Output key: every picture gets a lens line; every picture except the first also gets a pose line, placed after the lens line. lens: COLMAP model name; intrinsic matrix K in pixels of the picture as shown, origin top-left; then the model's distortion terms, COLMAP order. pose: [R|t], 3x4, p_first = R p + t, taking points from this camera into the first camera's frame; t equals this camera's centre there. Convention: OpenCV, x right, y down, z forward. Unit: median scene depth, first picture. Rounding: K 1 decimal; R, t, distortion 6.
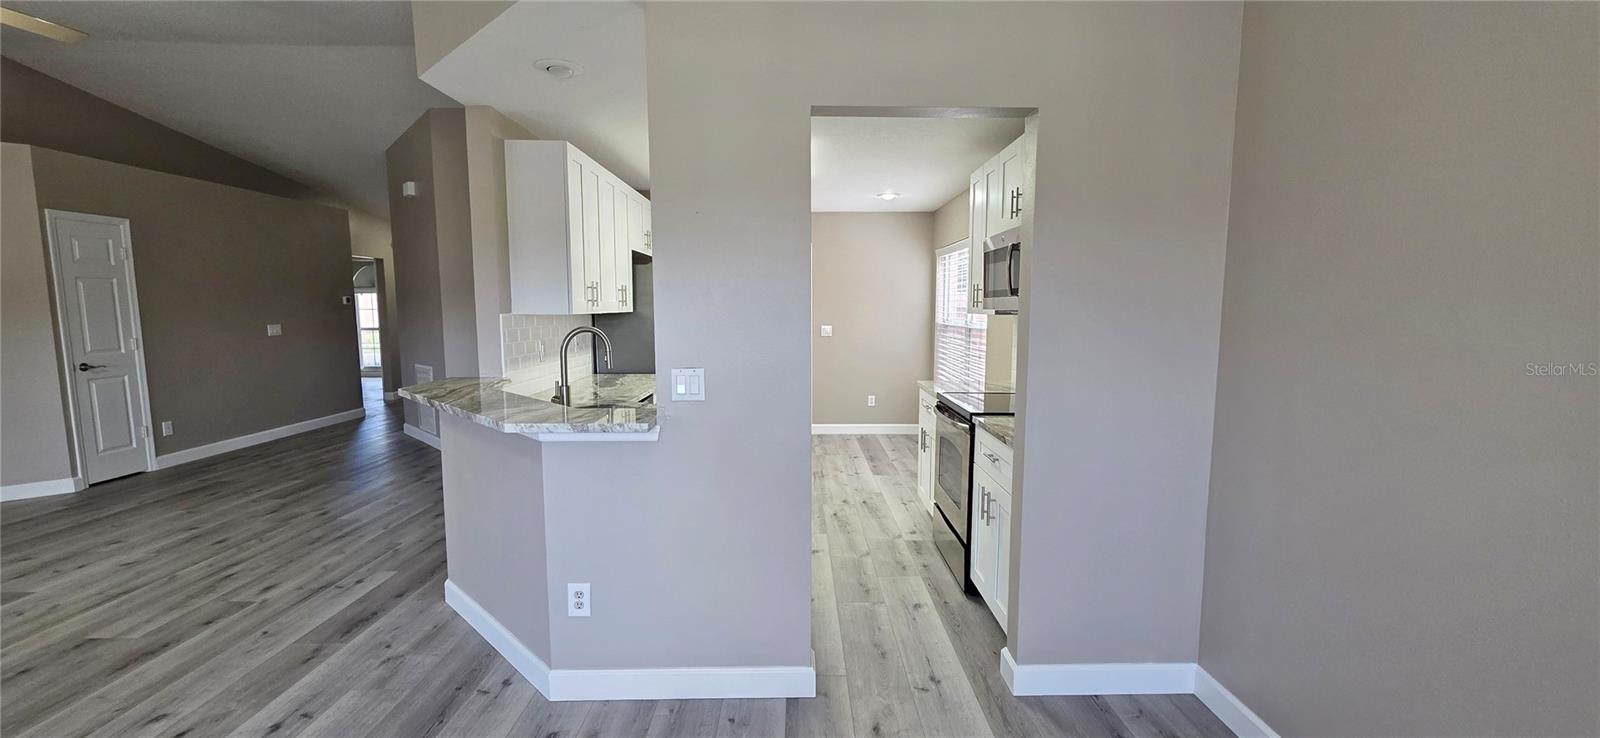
lens RADIAL K [[641.9, 0, 808.4], [0, 641.9, 374.1], [0, 0, 1]] dist [0.002156, -0.000686]
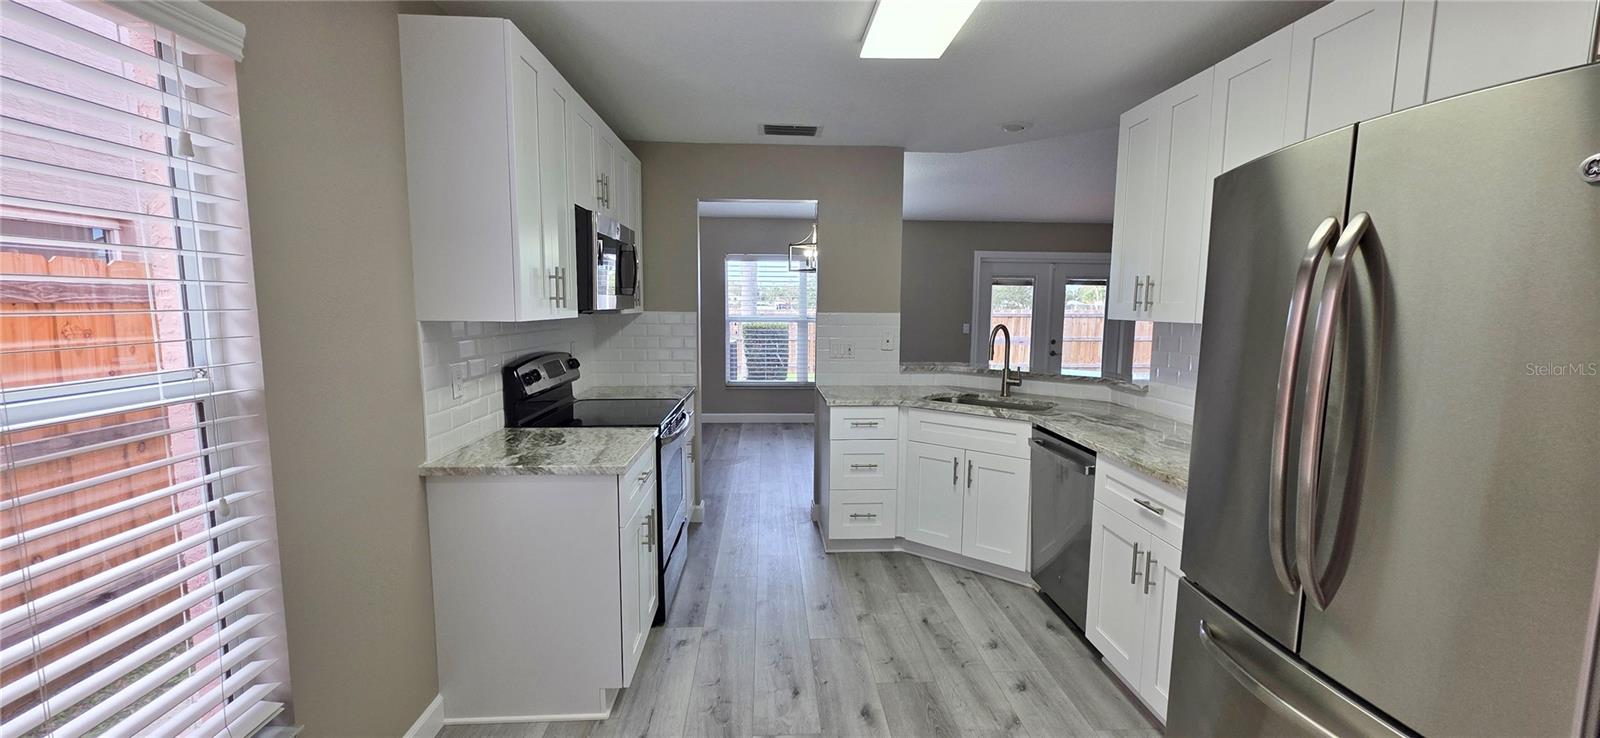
lens RADIAL K [[640.5, 0, 802.9], [0, 640.5, 380.0], [0, 0, 1]] dist [-0.001327, -0.000318]
pose [[-0.999257, -0.005318, -0.038183, 0.065597], [-0.013713, 0.974698, 0.223104, -0.181240], [0.036031, 0.223462, -0.974046, 1.663607]]
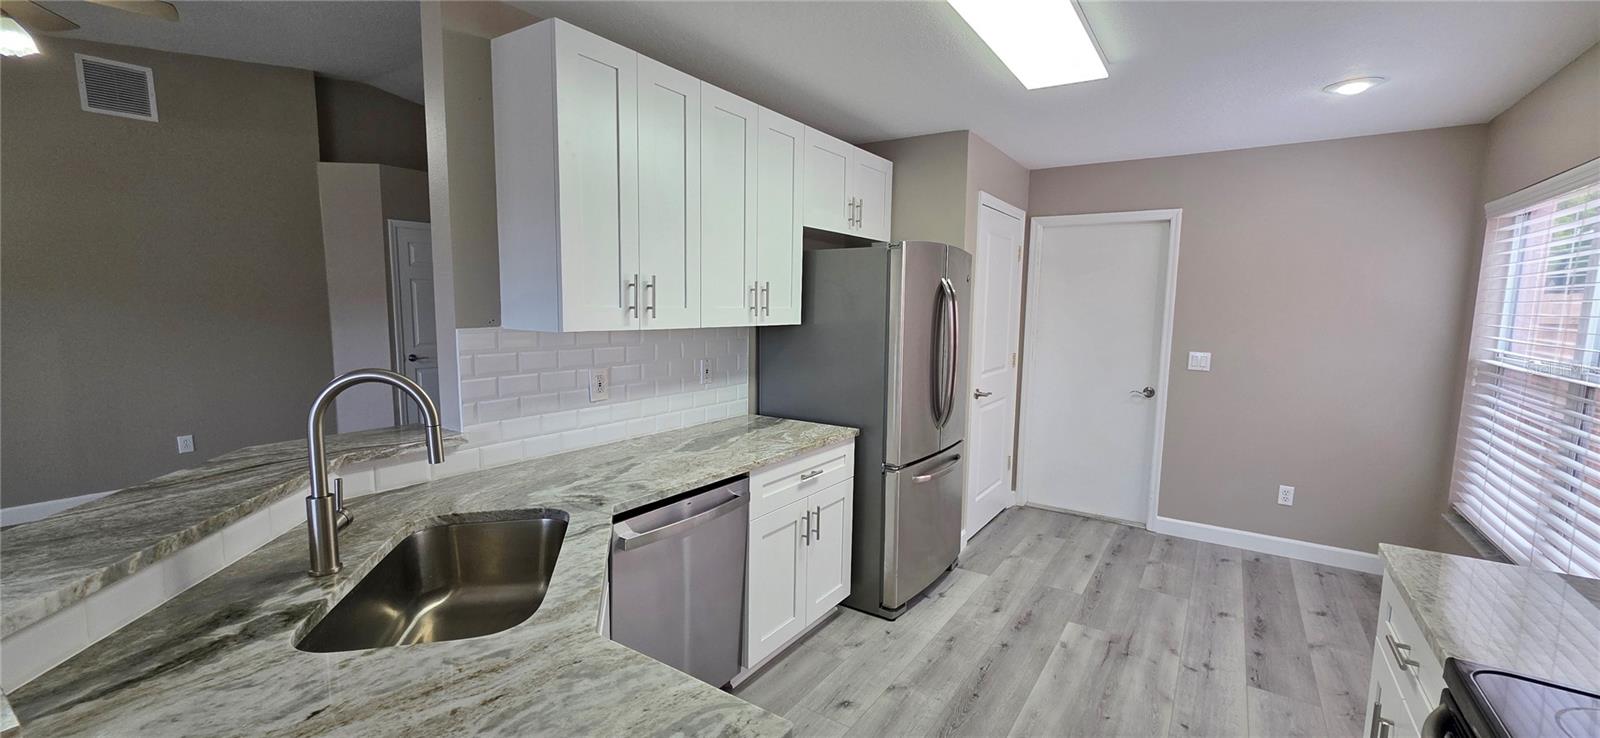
lens RADIAL K [[637.8, 0, 806.9], [0, 637.8, 378.2], [0, 0, 1]] dist [0.002773, -0.000805]
pose [[0.819953, 0.078011, -0.567091, 0.118529], [-0.074550, 0.996786, 0.029329, -0.078376], [0.567556, 0.018229, 0.823133, 0.601360]]
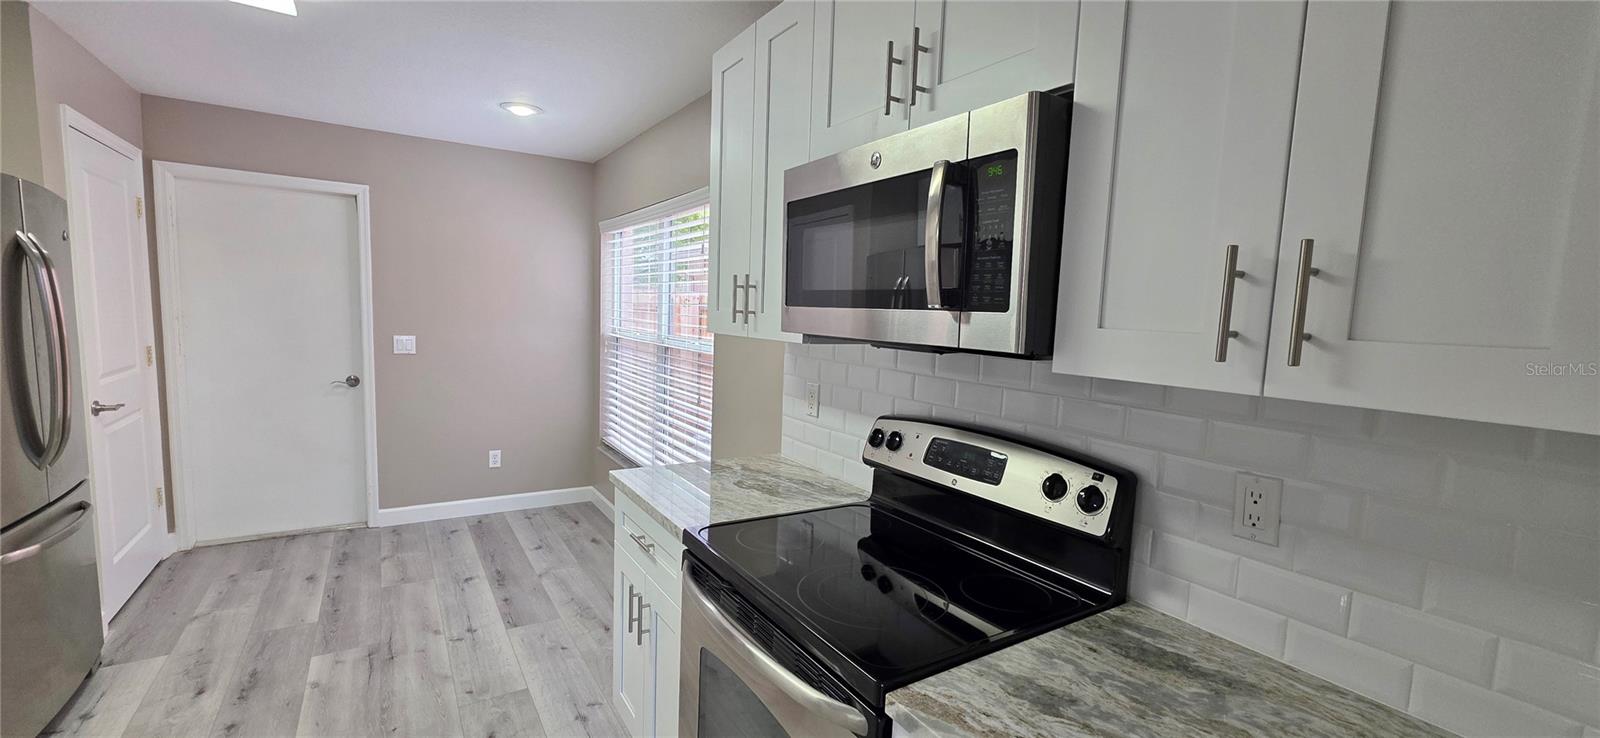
lens RADIAL K [[637.8, 0, 806.9], [0, 637.8, 378.2], [0, 0, 1]] dist [0.002773, -0.000805]
pose [[0.845897, -0.023556, 0.532825, 0.049725], [0.018101, 0.999717, 0.015461, -0.073065], [-0.533038, -0.003434, 0.846084, 0.597677]]
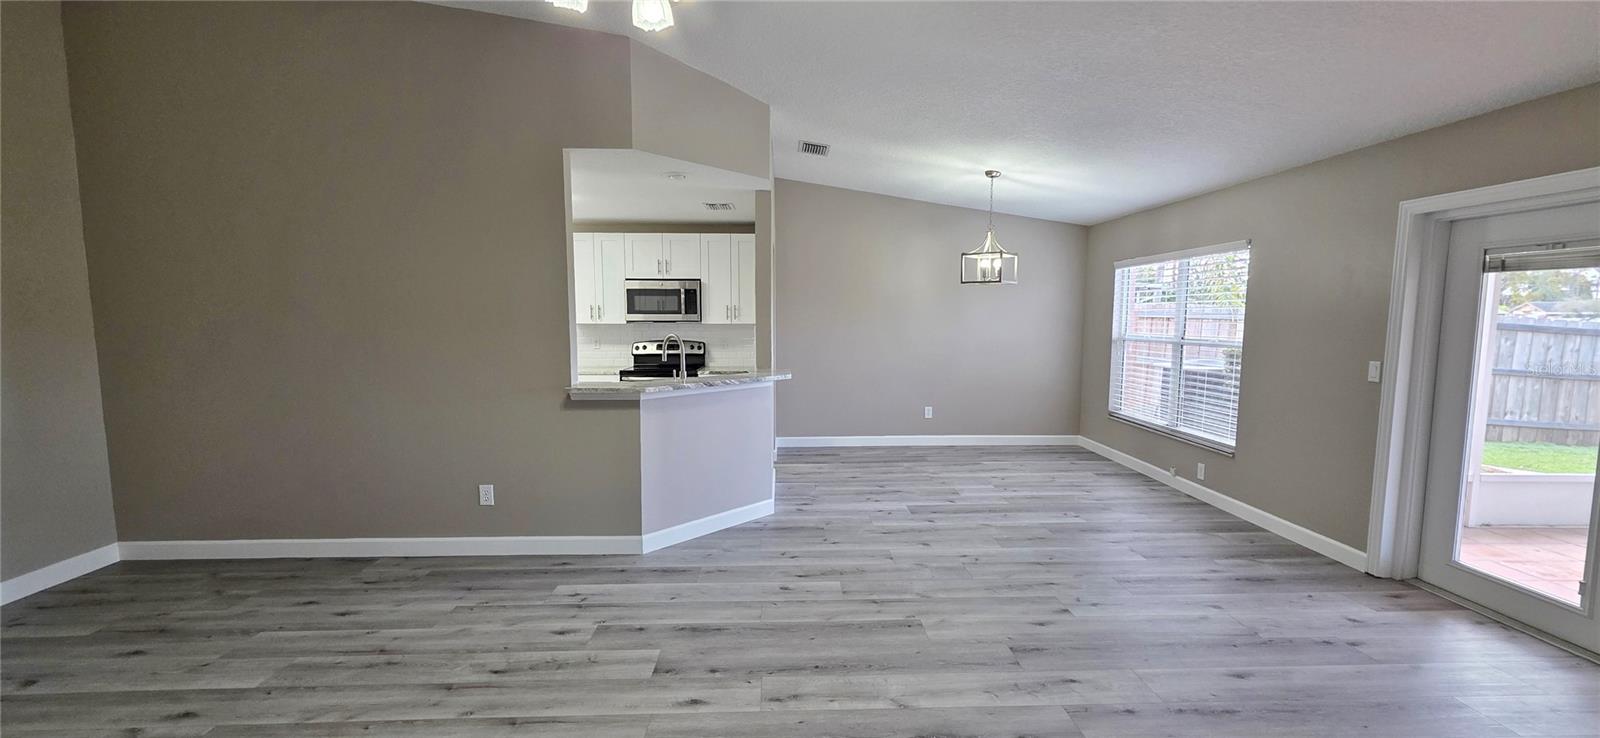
lens RADIAL K [[640.7, 0, 810.2], [0, 640.7, 379.2], [0, 0, 1]] dist [0.000935, -0.000510]
pose [[-0.022227, -0.102105, 0.994525, -1.440777], [0.104269, 0.989109, 0.103879, -0.069182], [-0.994301, 0.106007, -0.011338, 0.518617]]
